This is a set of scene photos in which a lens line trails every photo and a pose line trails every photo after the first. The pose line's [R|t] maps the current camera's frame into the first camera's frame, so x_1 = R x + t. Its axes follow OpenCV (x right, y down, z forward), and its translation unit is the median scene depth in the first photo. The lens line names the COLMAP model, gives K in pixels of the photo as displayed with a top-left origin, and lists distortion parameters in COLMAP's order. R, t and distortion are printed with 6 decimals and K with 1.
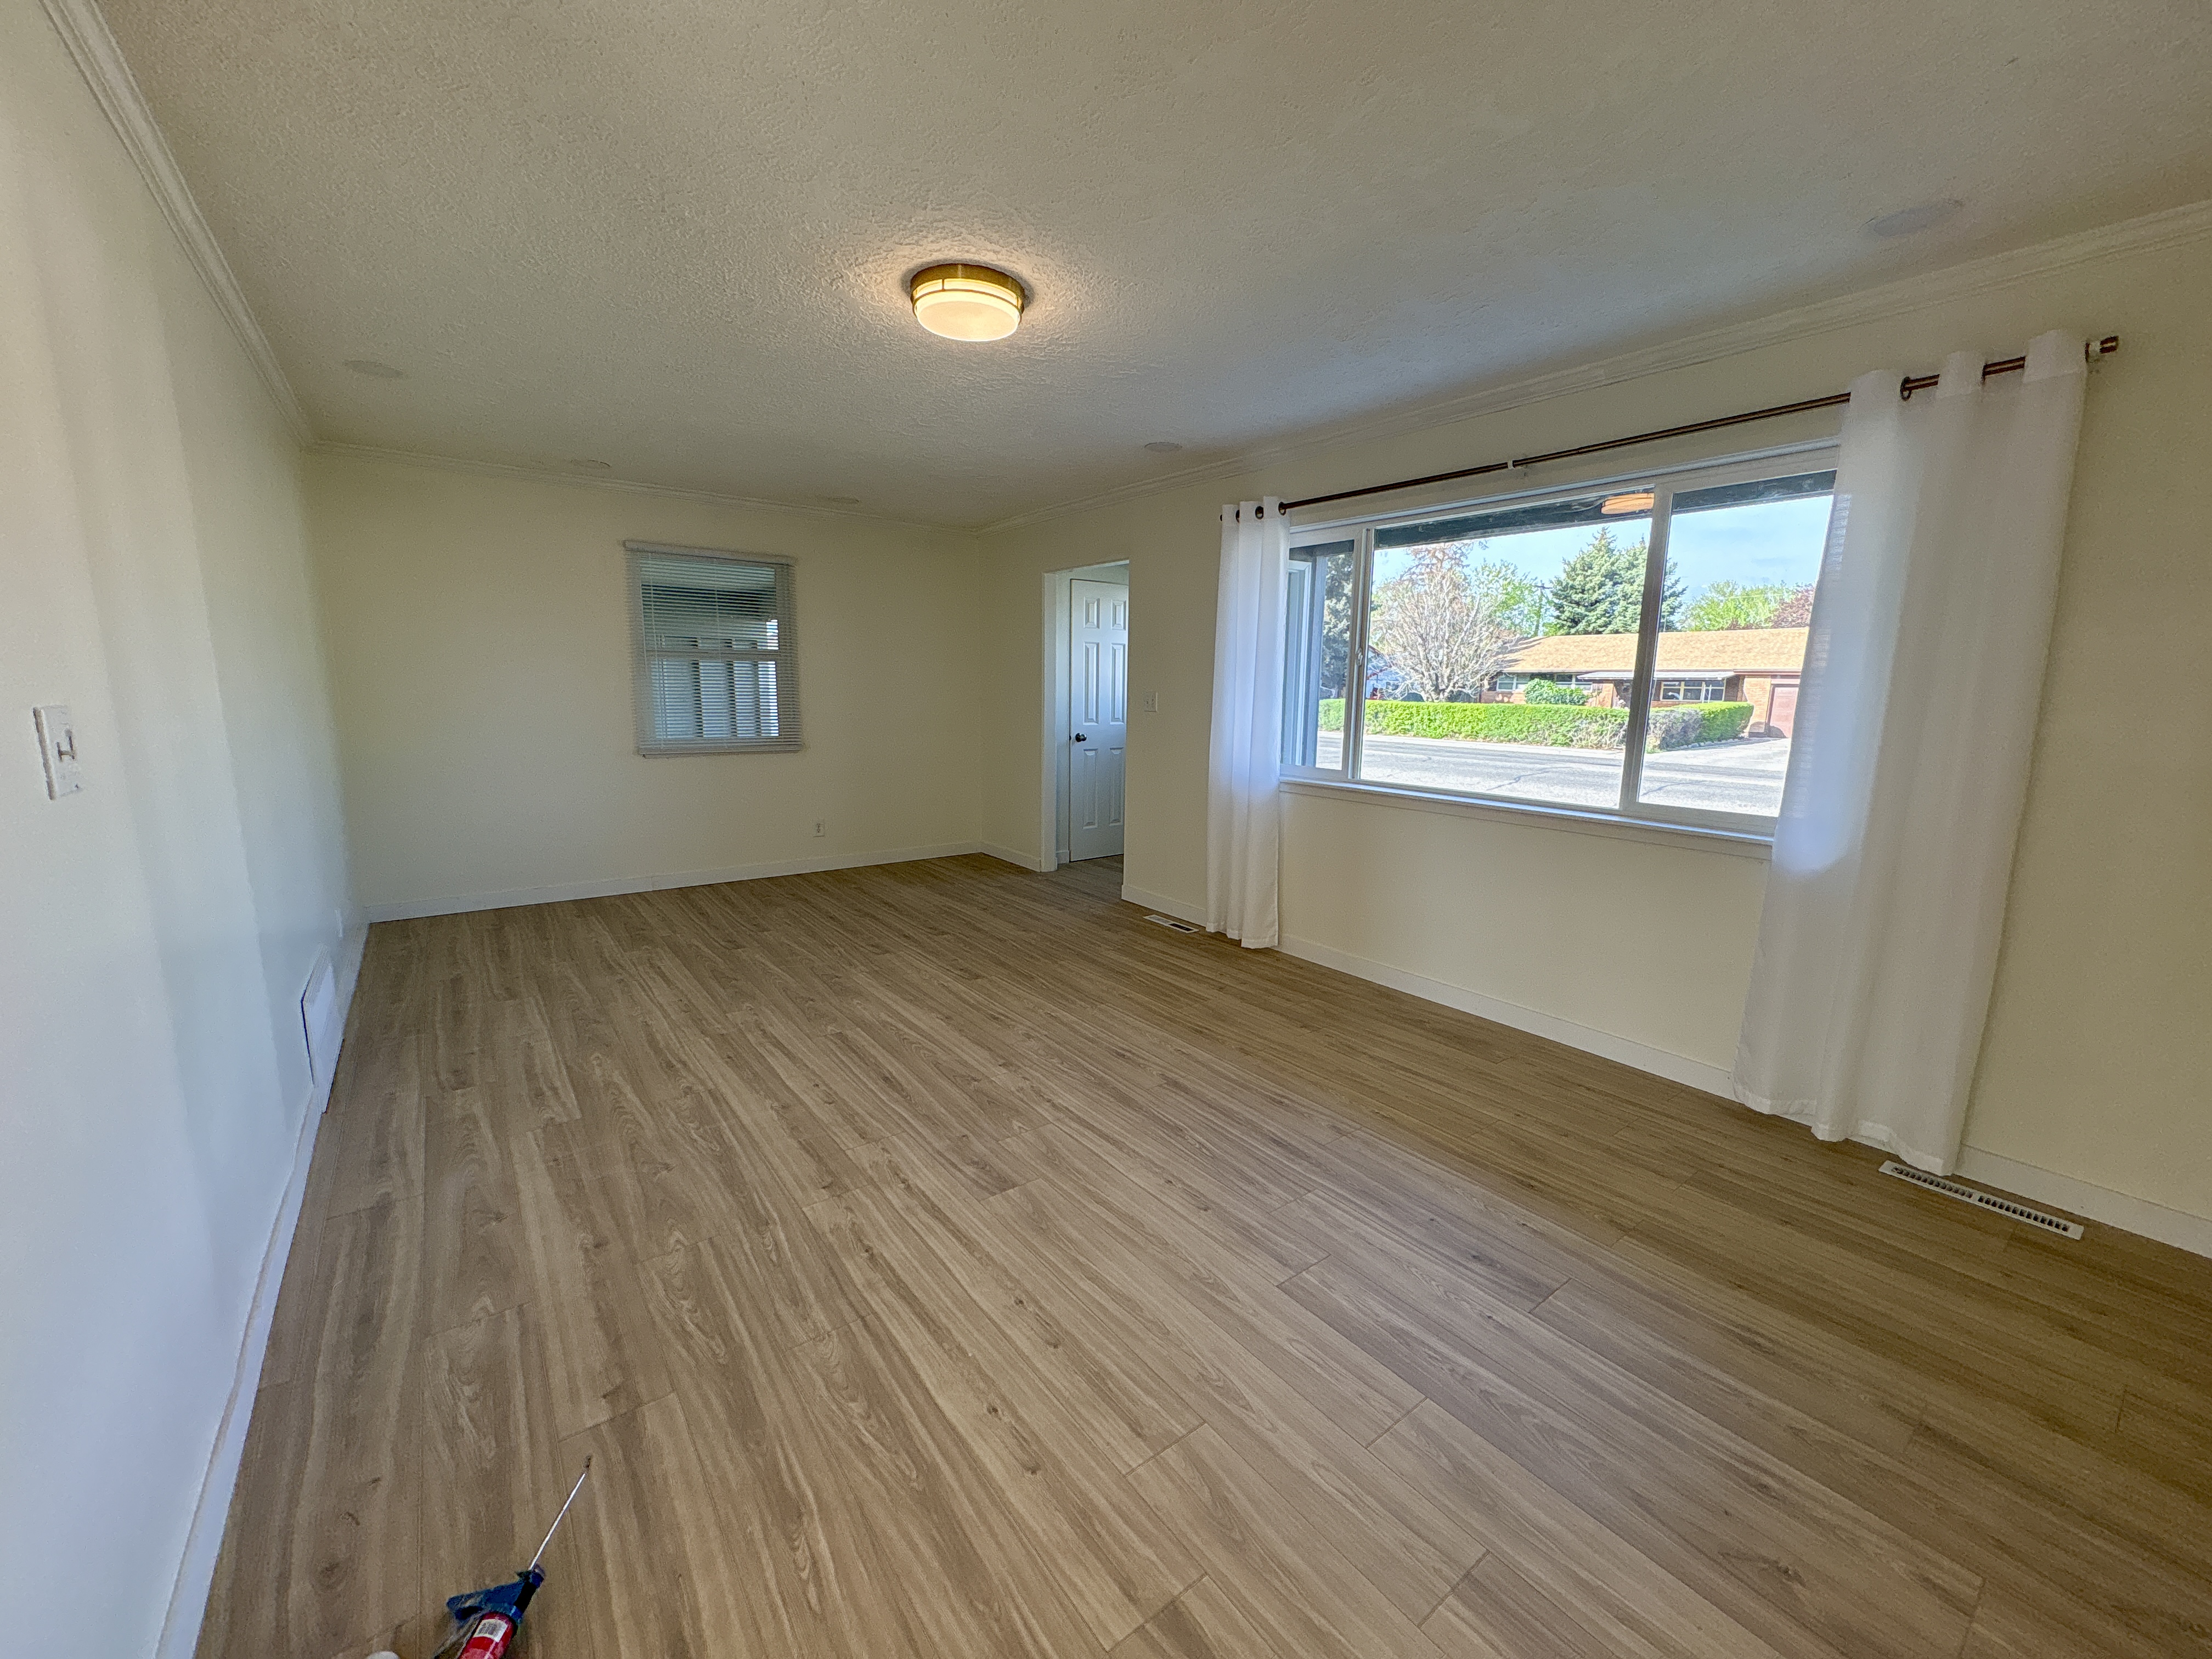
lens RADIAL K [[878.9, 0, 1104.1], [0, 878.9, 829.4], [0, 0, 1]] dist [0.000470, 0.000044]
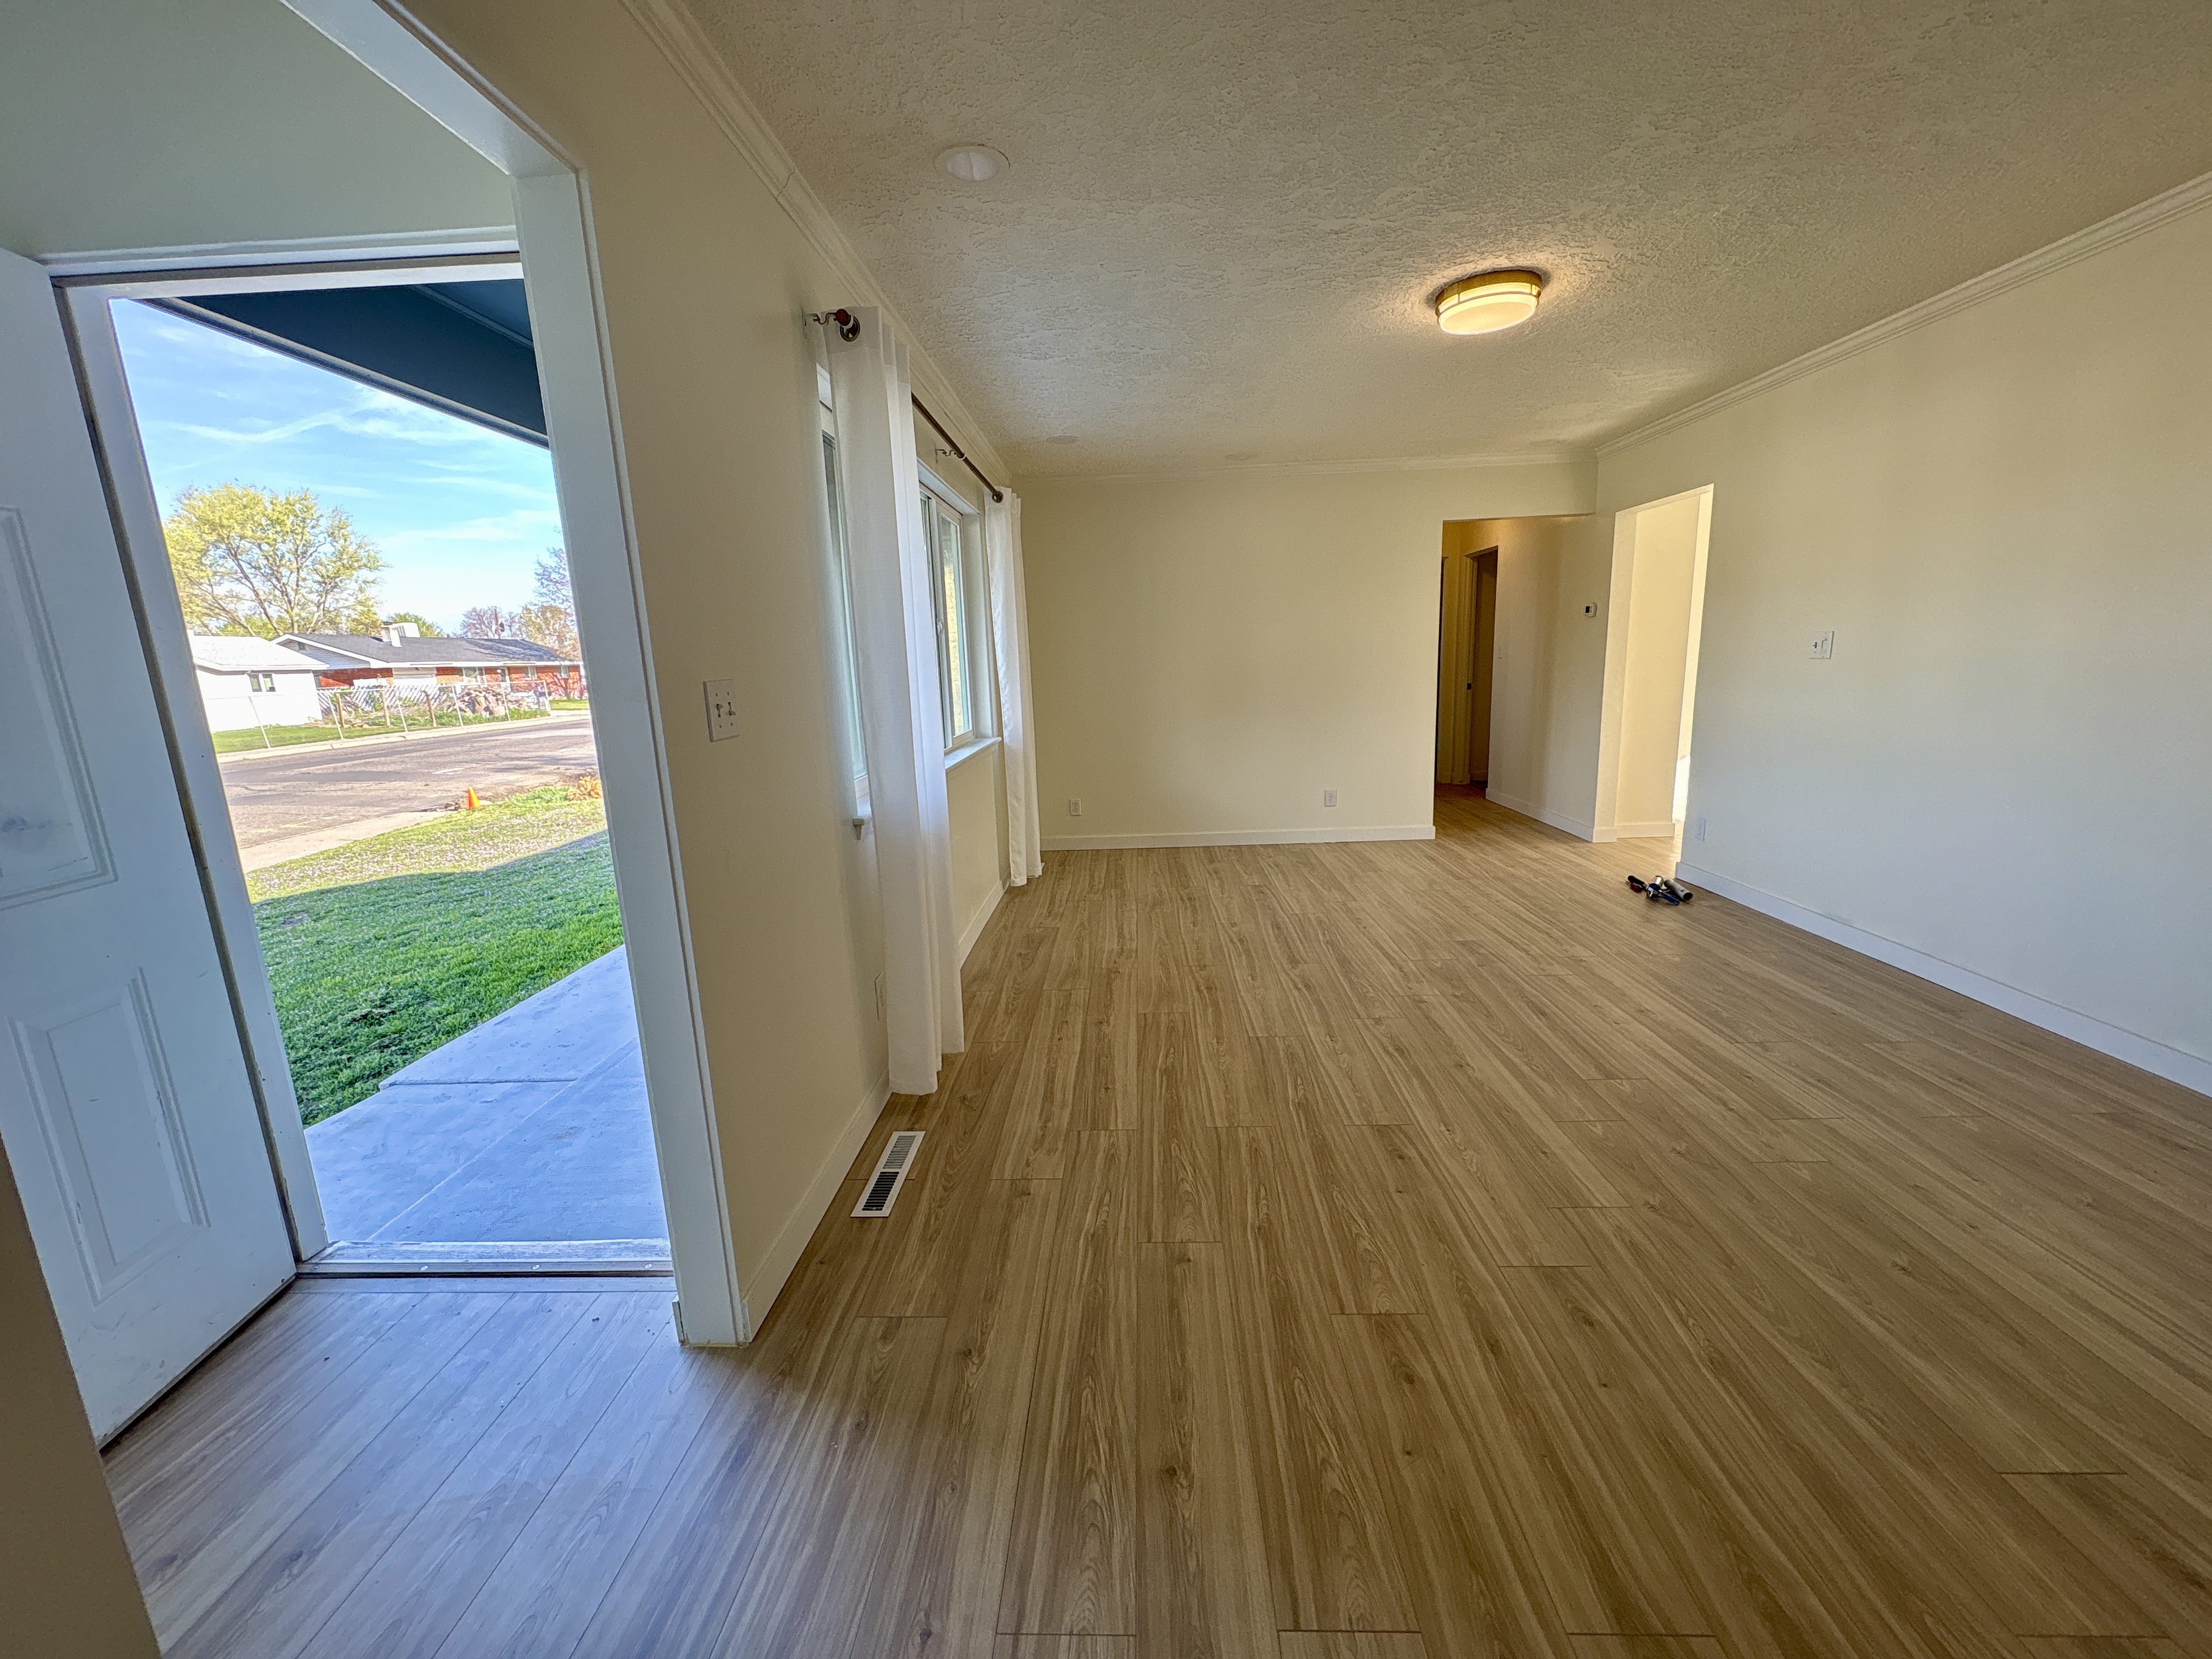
lens RADIAL K [[878.9, 0, 1104.1], [0, 878.9, 829.4], [0, 0, 1]] dist [0.000470, 0.000044]
pose [[-0.775259, -0.105671, 0.622741, -0.468805], [0.132776, 0.936615, 0.324227, -0.327846], [-0.617530, 0.334046, -0.712089, 1.985735]]
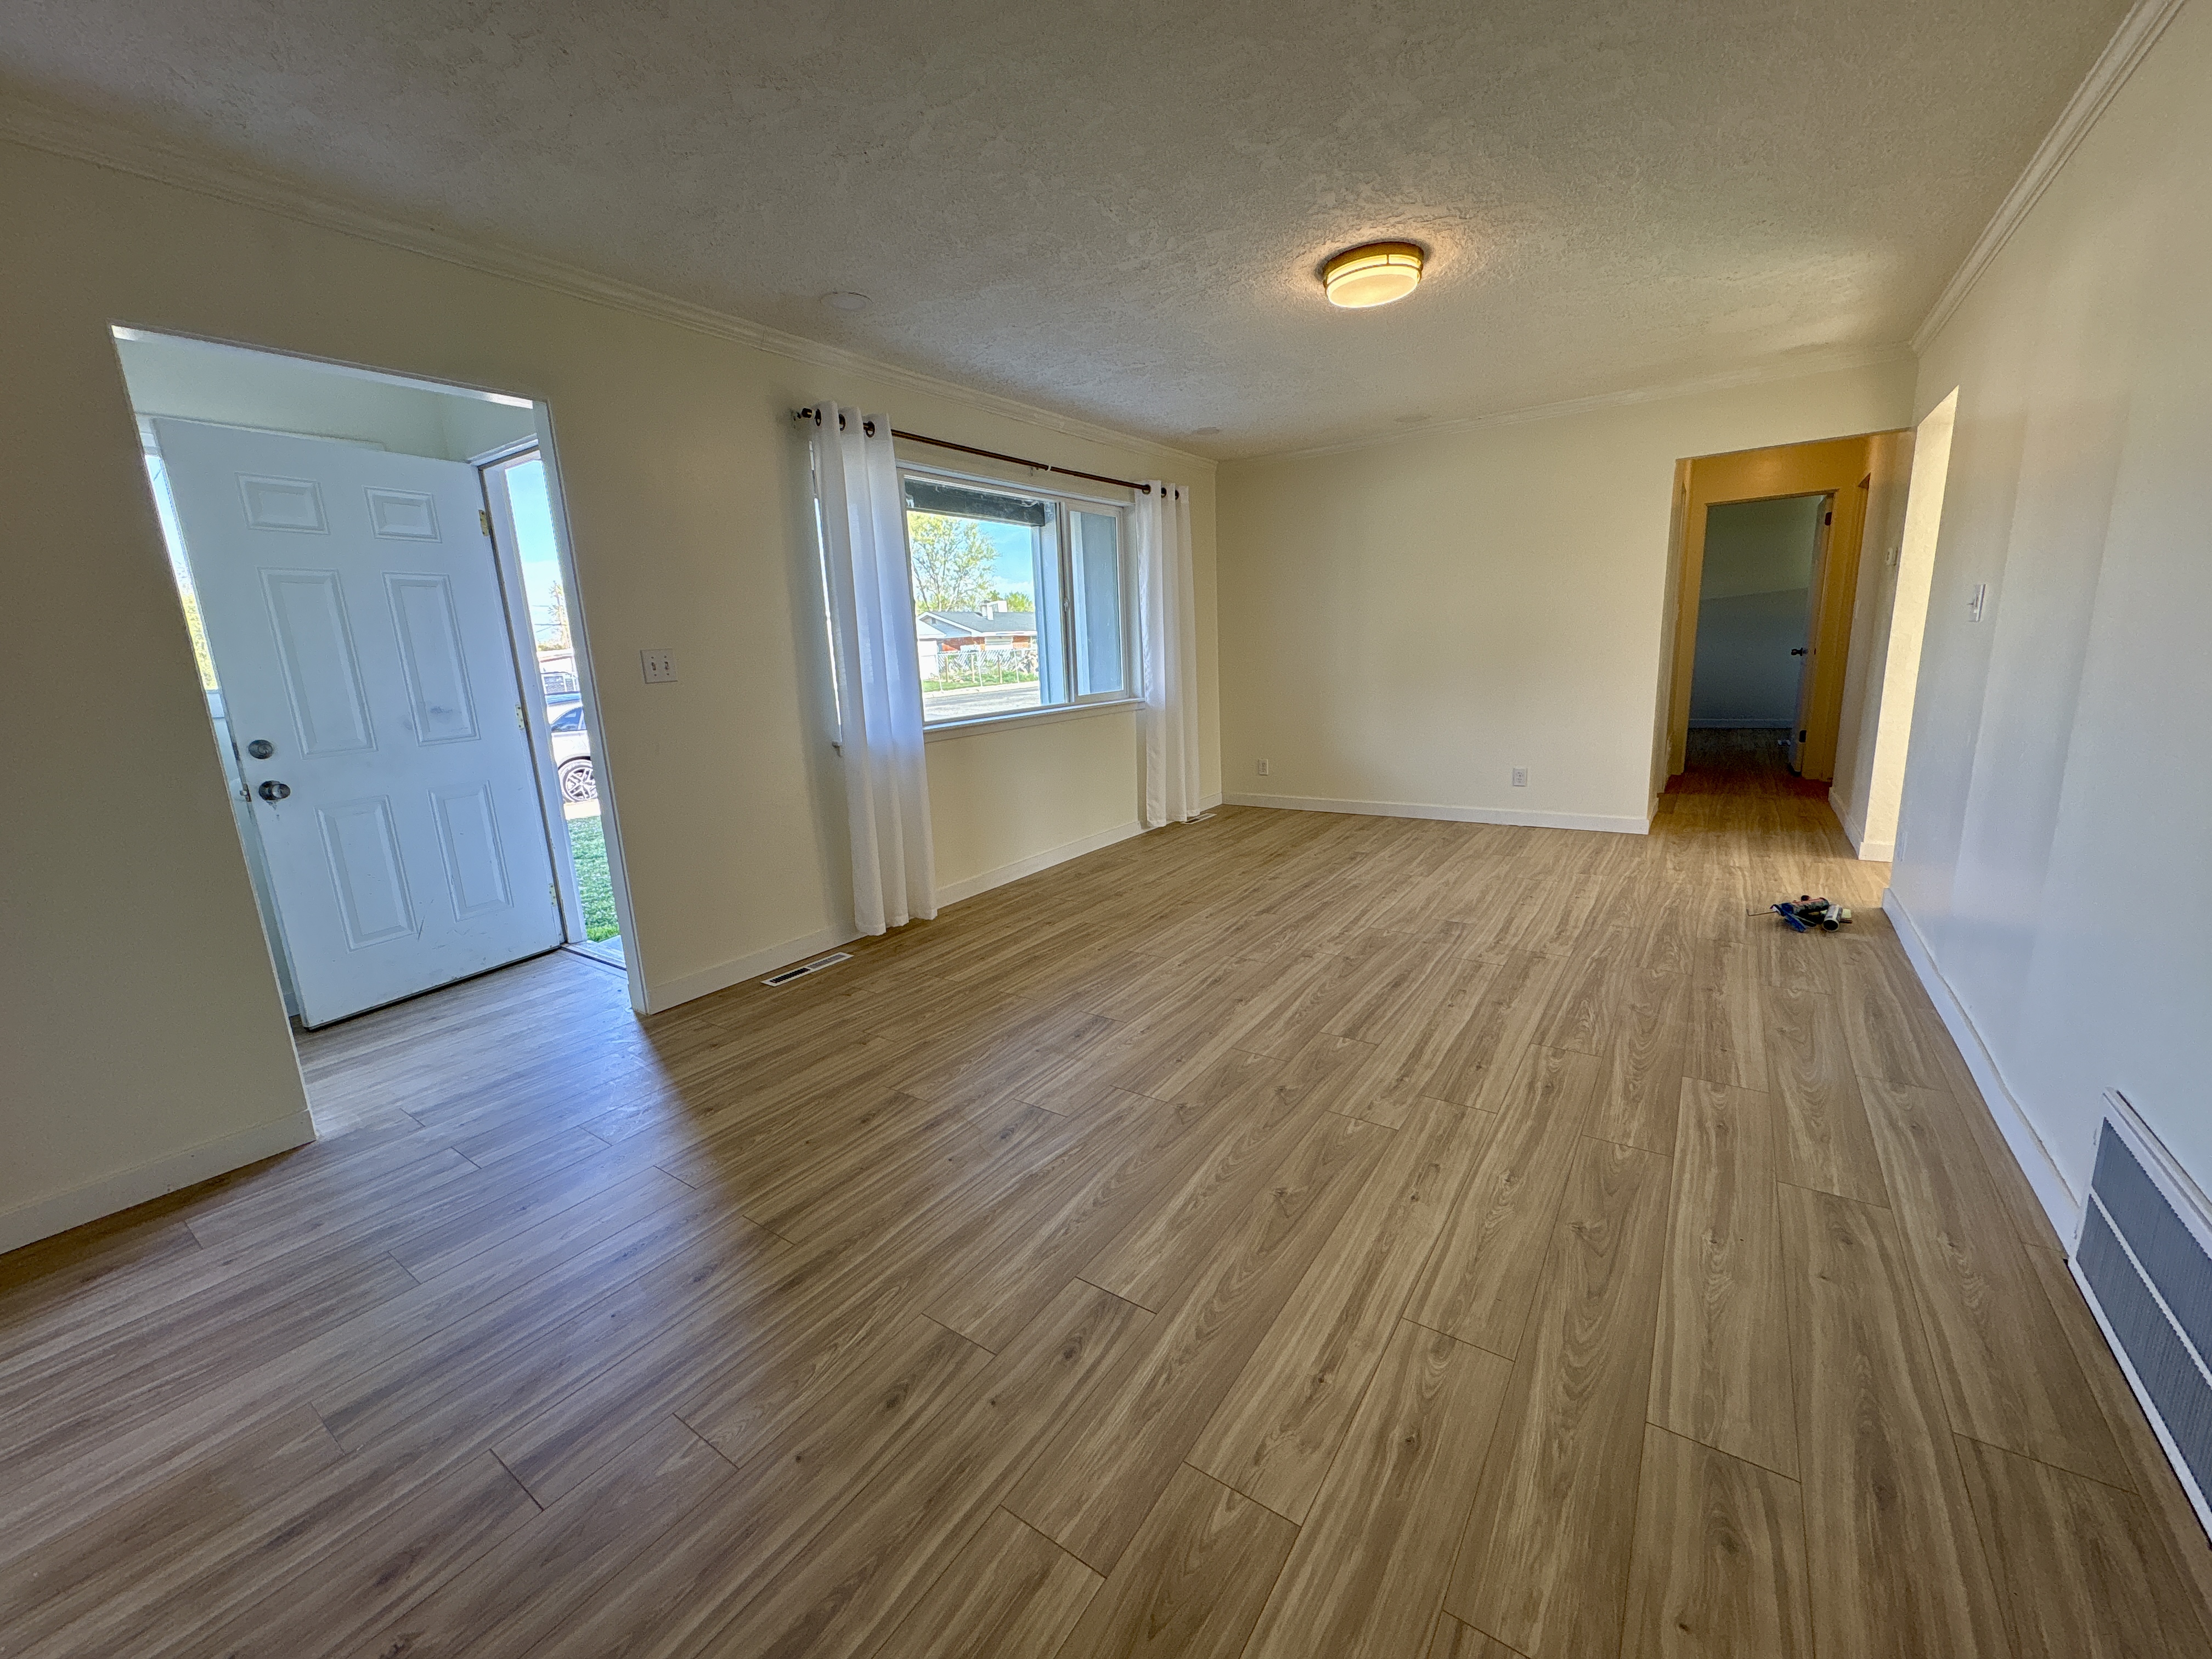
lens RADIAL K [[878.9, 0, 1104.1], [0, 878.9, 829.4], [0, 0, 1]] dist [0.000470, 0.000044]
pose [[-0.313480, -0.194220, 0.929521, -1.072194], [0.198904, 0.943716, 0.264266, -0.236089], [-0.928530, 0.267728, -0.257205, 1.537147]]
